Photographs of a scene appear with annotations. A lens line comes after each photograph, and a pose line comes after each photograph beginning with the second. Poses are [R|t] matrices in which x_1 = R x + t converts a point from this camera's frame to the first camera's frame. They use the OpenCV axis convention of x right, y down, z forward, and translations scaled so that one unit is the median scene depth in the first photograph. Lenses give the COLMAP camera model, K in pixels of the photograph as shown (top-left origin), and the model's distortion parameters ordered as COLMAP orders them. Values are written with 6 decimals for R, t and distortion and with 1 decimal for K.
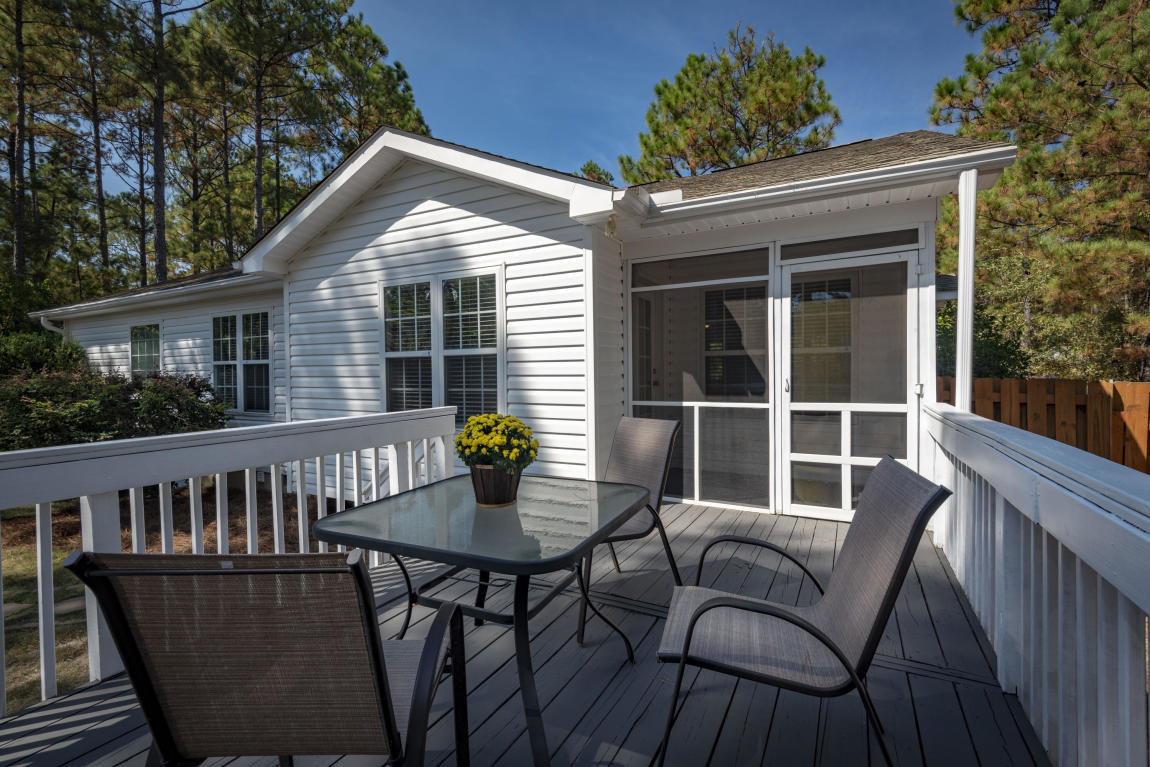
lens RADIAL K [[516.3, 0, 575.0], [0, 516.3, 383.5], [0, 0, 1]] dist [0.000759, 0.000016]
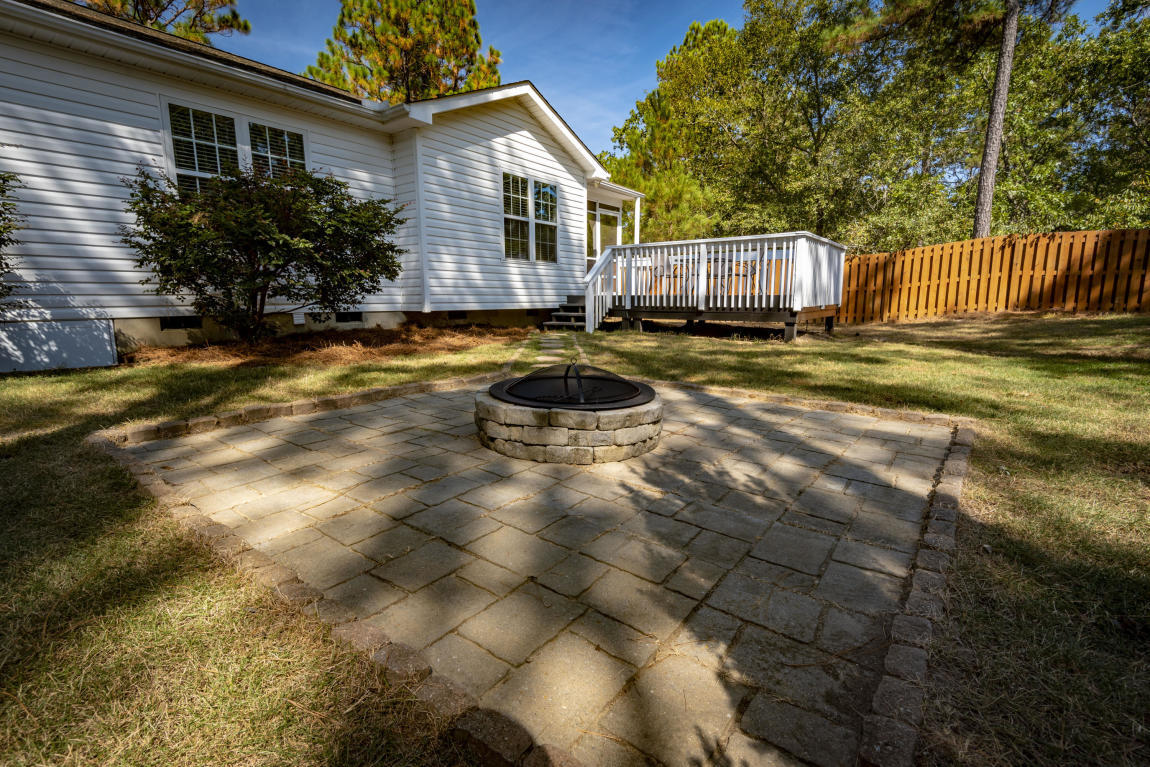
lens RADIAL K [[516.3, 0, 575.0], [0, 516.3, 383.5], [0, 0, 1]] dist [0.000759, 0.000016]
pose [[0.150218, -0.153704, 0.976632, -2.178301], [0.020784, 0.988114, 0.152314, 0.243686], [-0.988434, -0.002582, 0.151627, 0.571104]]
